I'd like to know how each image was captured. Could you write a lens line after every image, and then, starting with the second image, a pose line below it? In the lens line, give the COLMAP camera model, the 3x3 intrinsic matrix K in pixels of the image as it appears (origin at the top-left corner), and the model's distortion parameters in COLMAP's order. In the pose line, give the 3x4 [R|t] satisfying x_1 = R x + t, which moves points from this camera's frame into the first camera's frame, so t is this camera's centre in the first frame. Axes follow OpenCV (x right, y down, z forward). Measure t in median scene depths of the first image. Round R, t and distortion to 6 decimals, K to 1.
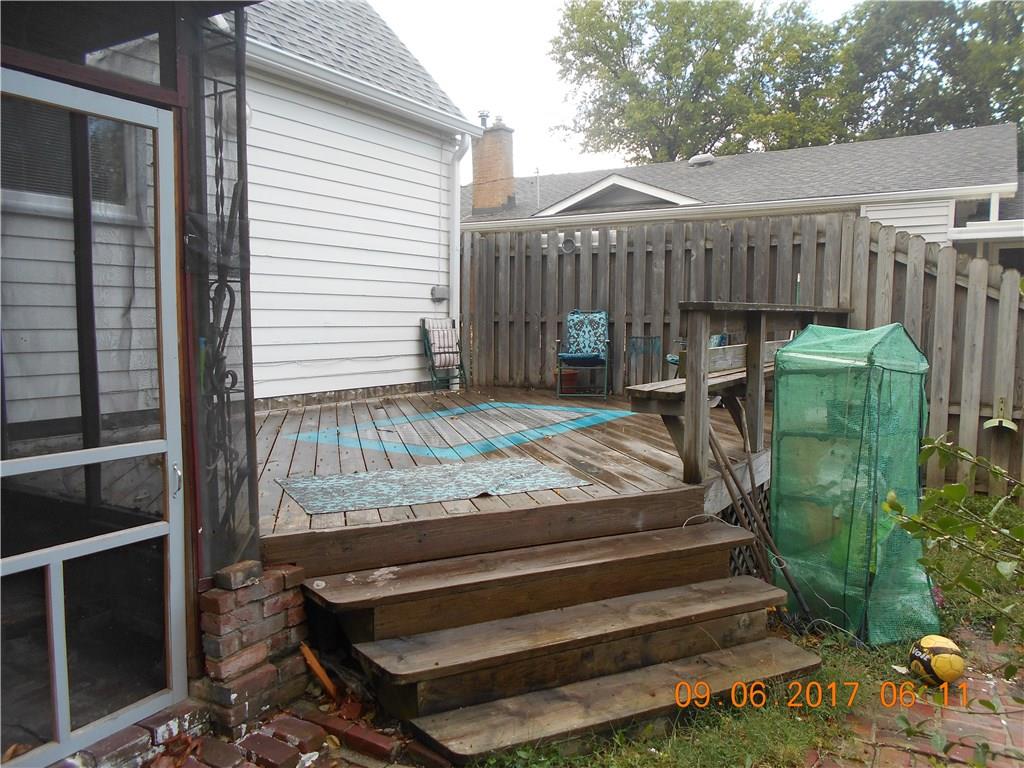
lens RADIAL K [[800.8, 0, 515.7], [0, 800.8, 373.4], [0, 0, 1]] dist [-0.012461, 0.073212]
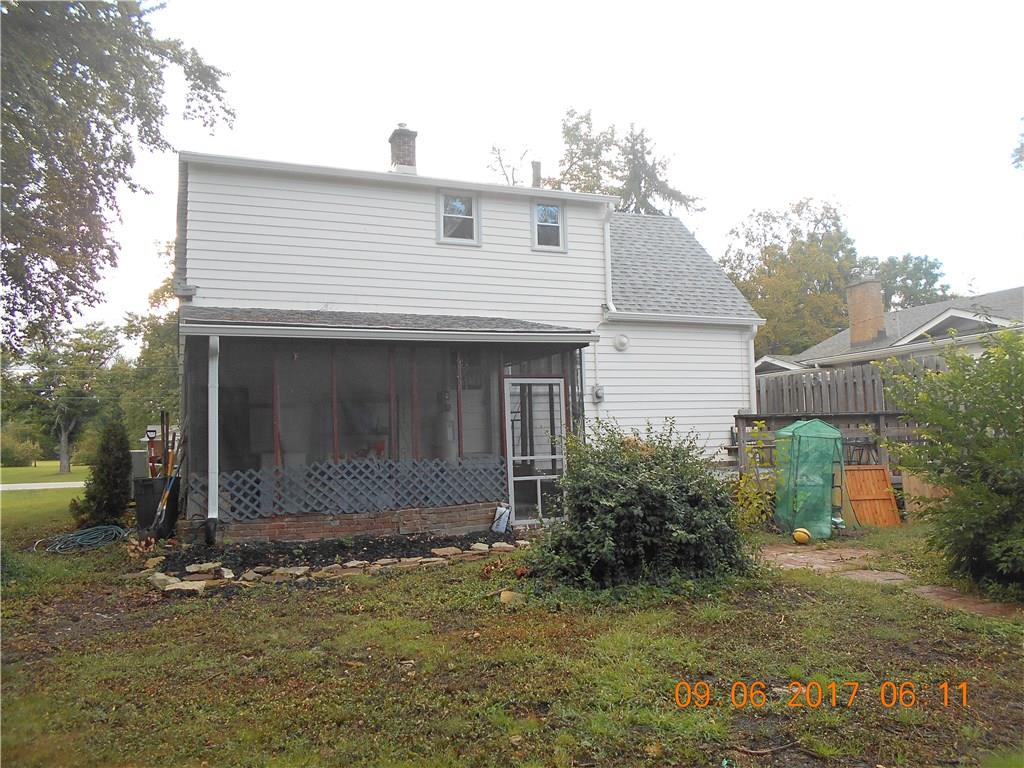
lens RADIAL K [[789.6, 0, 503.2], [0, 789.6, 381.2], [0, 0, 1]] dist [-0.054475, 0.043649]
pose [[0.798968, -0.076710, -0.596462, 0.556998], [-0.008361, 0.990318, -0.138564, 0.083734], [0.601316, 0.115695, 0.790591, -0.768417]]
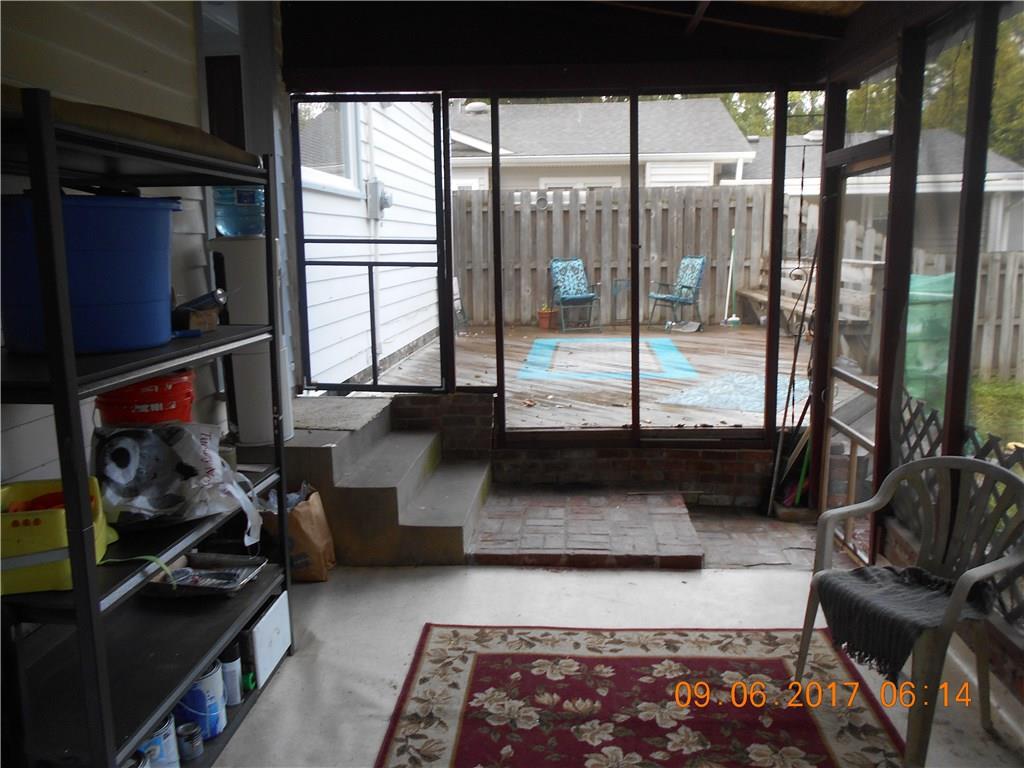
lens RADIAL K [[800.8, 0, 515.7], [0, 800.8, 373.4], [0, 0, 1]] dist [-0.012461, 0.073212]
pose [[0.885115, -0.091641, 0.456260, -0.551660], [0.050212, 0.993502, 0.102141, -0.033992], [-0.462656, -0.067497, 0.883965, -0.045154]]
